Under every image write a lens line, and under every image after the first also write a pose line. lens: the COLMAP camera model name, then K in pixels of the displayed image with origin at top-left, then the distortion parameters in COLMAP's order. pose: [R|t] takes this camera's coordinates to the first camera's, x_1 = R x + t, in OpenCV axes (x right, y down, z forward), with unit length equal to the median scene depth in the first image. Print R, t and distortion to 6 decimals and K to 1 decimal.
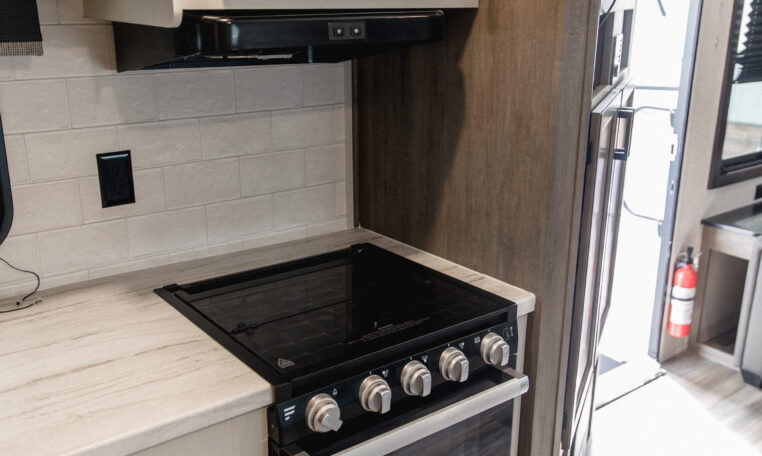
lens RADIAL K [[765.0, 0, 372.2], [0, 765.0, 241.1], [0, 0, 1]] dist [0.013071, 0.000000]
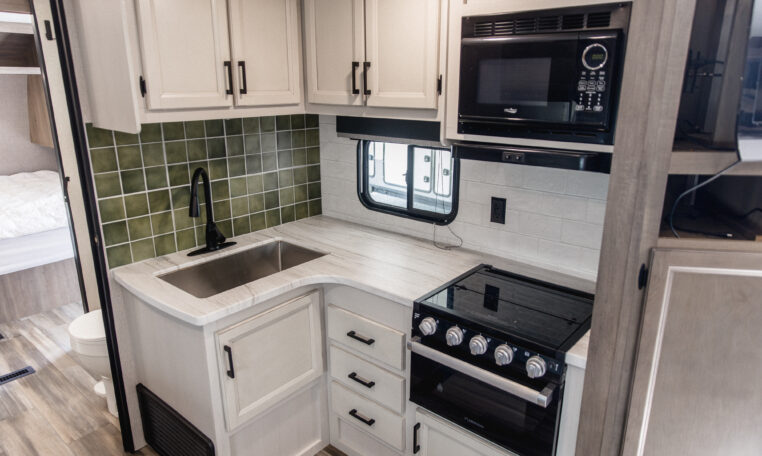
lens RADIAL K [[517.6, 0, 380.2], [0, 517.6, 233.2], [0, 0, 1]] dist [0.016463, -0.005850]
pose [[0.202394, 0.277813, -0.939072, 0.961038], [-0.302070, 0.929870, 0.209987, -0.226124], [0.931553, 0.241165, 0.272120, 0.333083]]
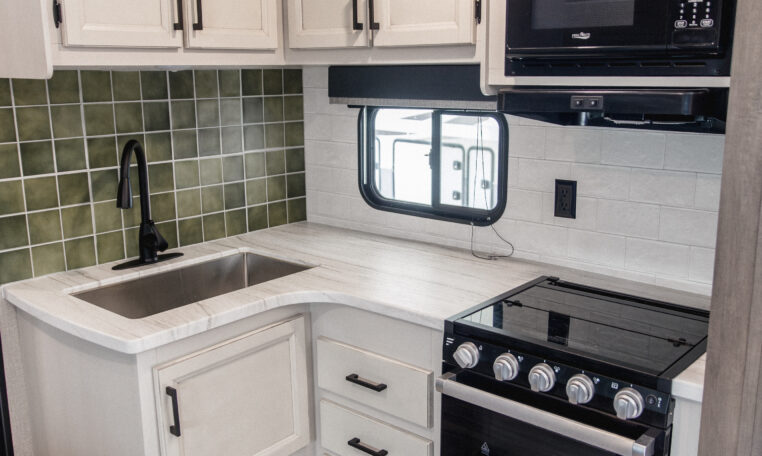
lens RADIAL K [[765.0, 0, 379.9], [0, 765.0, 235.8], [0, 0, 1]] dist [0.013071, 0.000000]
pose [[0.195265, 0.206474, -0.958770, 1.002909], [-0.294353, 0.944857, 0.143530, -0.120895], [0.935536, 0.254191, 0.245274, 0.344001]]
